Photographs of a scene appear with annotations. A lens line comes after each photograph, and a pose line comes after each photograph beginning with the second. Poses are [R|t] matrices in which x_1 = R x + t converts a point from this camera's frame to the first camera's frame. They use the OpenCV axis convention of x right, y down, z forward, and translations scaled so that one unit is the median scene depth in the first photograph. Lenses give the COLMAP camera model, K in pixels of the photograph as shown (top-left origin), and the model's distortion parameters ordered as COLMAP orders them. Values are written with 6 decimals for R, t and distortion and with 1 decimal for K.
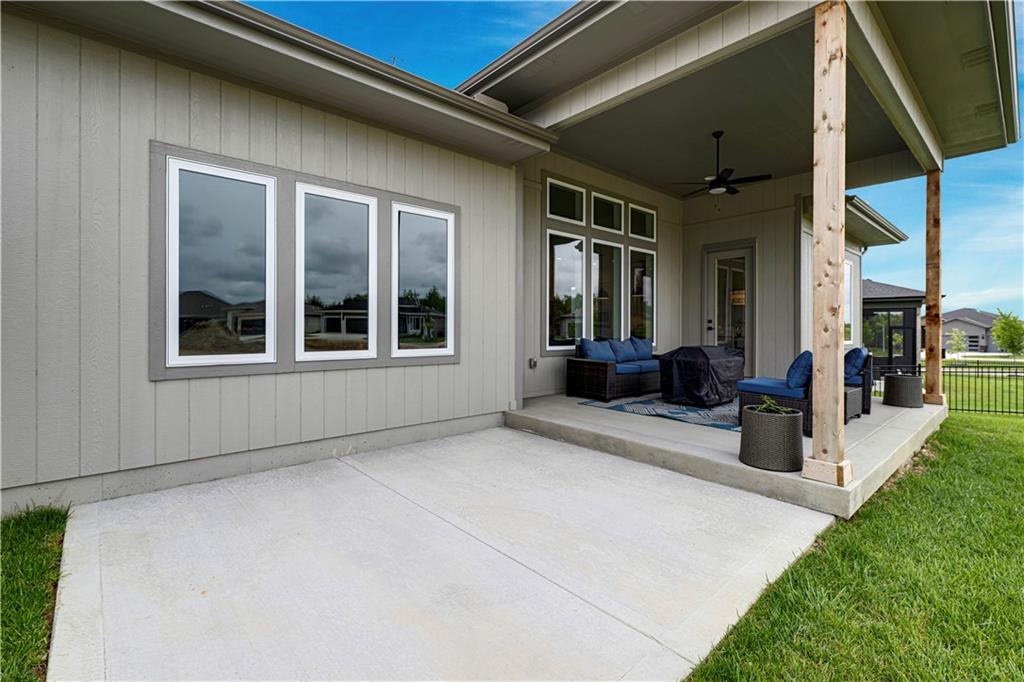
lens RADIAL K [[453.3, 0, 512.0], [0, 453.3, 341.0], [0, 0, 1]] dist [-0.002112, -0.000189]
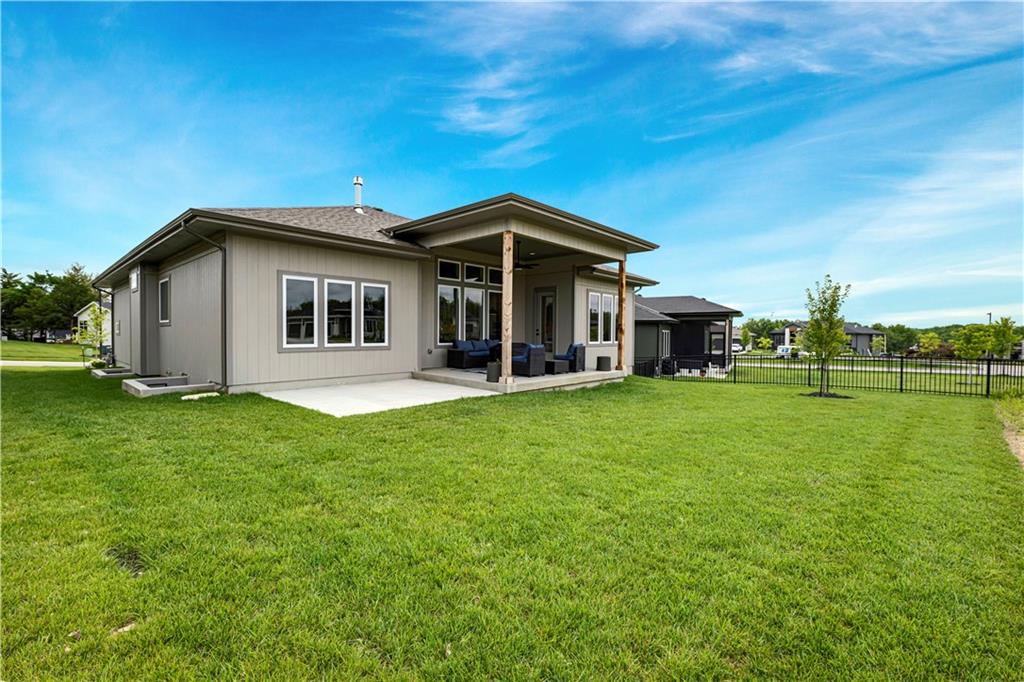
lens RADIAL K [[436.8, 0, 510.3], [0, 436.8, 350.7], [0, 0, 1]] dist [0.000886, 0.000047]
pose [[0.994530, 0.000478, 0.104447, 0.238289], [-0.002265, 0.999853, 0.016996, 0.014480], [-0.104424, -0.017140, 0.994385, -1.179728]]
